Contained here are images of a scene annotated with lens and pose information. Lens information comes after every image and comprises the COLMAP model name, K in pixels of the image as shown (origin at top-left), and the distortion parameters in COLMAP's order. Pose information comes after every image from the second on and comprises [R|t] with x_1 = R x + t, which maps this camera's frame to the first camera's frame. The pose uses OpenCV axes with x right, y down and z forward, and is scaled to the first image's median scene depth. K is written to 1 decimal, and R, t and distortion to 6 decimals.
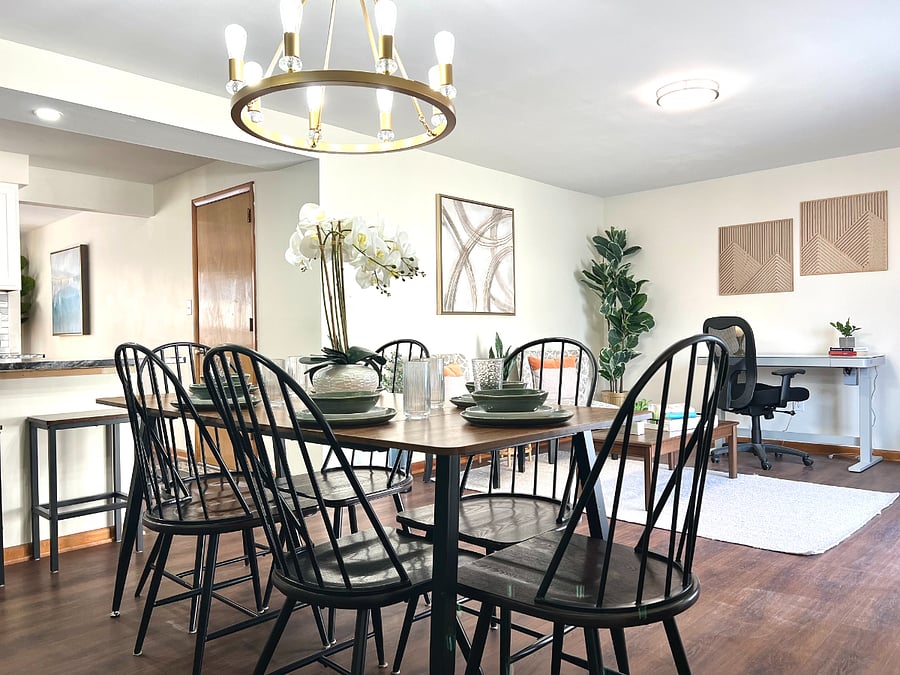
lens RADIAL K [[713.9, 0, 450.0], [0, 713.9, 337.5], [0, 0, 1]] dist [0.005950, -0.007332]
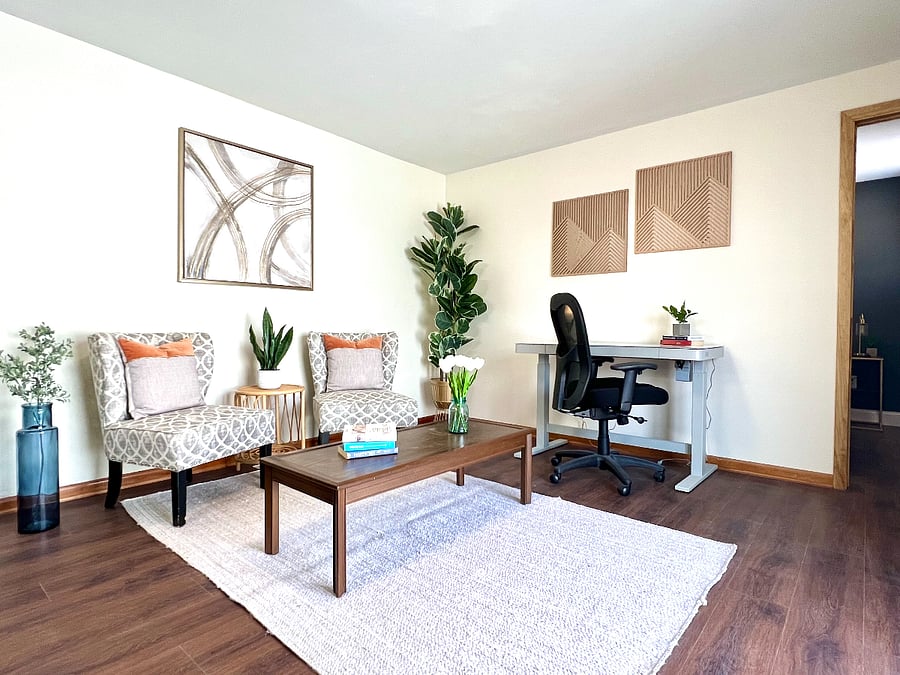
lens RADIAL K [[514.3, 0, 464.3], [0, 514.3, 333.7], [0, 0, 1]] dist [-0.004003, -0.000845]
pose [[0.996872, 0.023927, 0.075327, 0.234388], [-0.024605, 0.999664, 0.008093, 0.011608], [-0.075109, -0.009921, 0.997126, 0.381344]]
